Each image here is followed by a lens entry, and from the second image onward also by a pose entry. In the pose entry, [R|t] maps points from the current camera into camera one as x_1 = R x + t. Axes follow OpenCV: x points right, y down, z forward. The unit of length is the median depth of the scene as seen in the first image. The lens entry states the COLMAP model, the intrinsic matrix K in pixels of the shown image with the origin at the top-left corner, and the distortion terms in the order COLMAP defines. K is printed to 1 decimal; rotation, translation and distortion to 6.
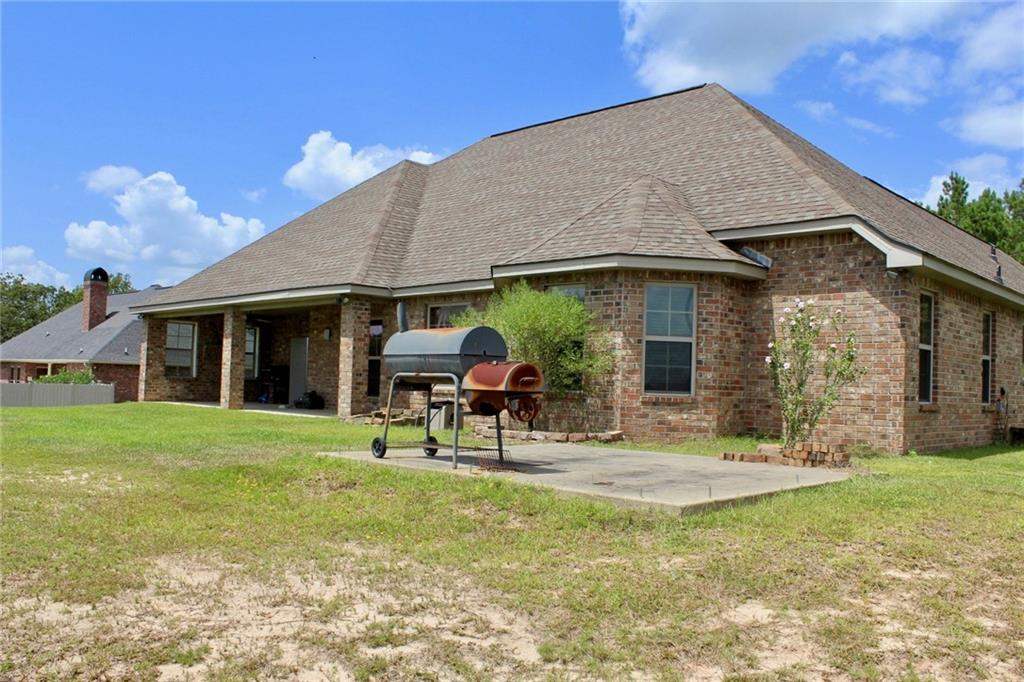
lens RADIAL K [[844.5, 0, 512.0], [0, 844.5, 341.0], [0, 0, 1]] dist [-0.082031, 0.005441]
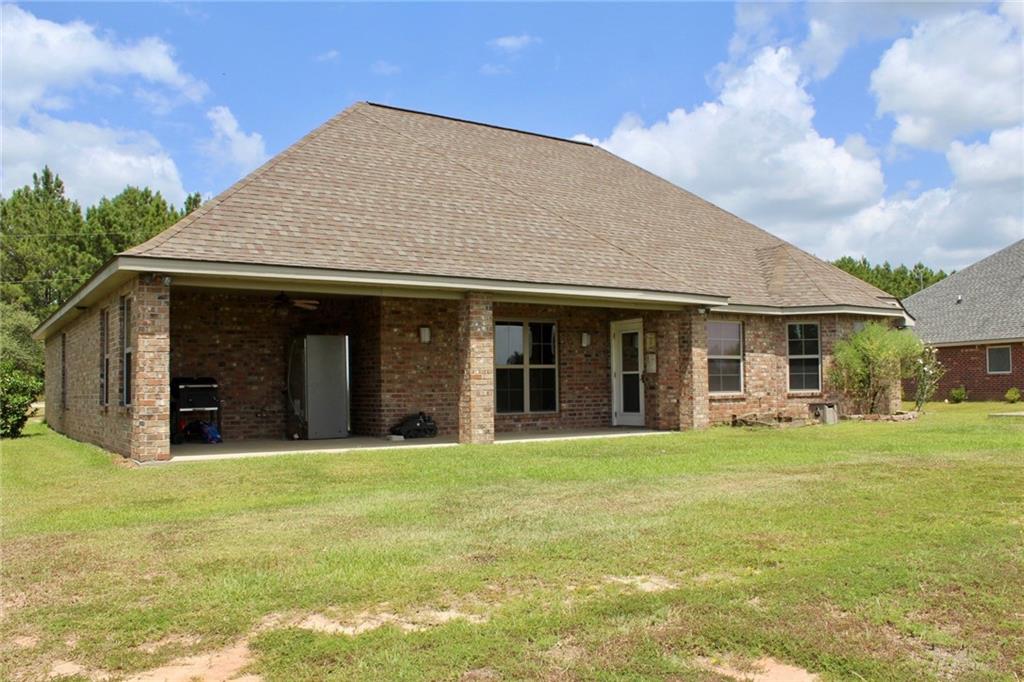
lens RADIAL K [[844.5, 0, 512.0], [0, 844.5, 341.0], [0, 0, 1]] dist [-0.082031, 0.005441]
pose [[0.215009, 0.023594, 0.976327, -0.996819], [-0.029182, 0.999417, -0.017725, 0.009365], [-0.976176, -0.024680, 0.215572, 0.819473]]
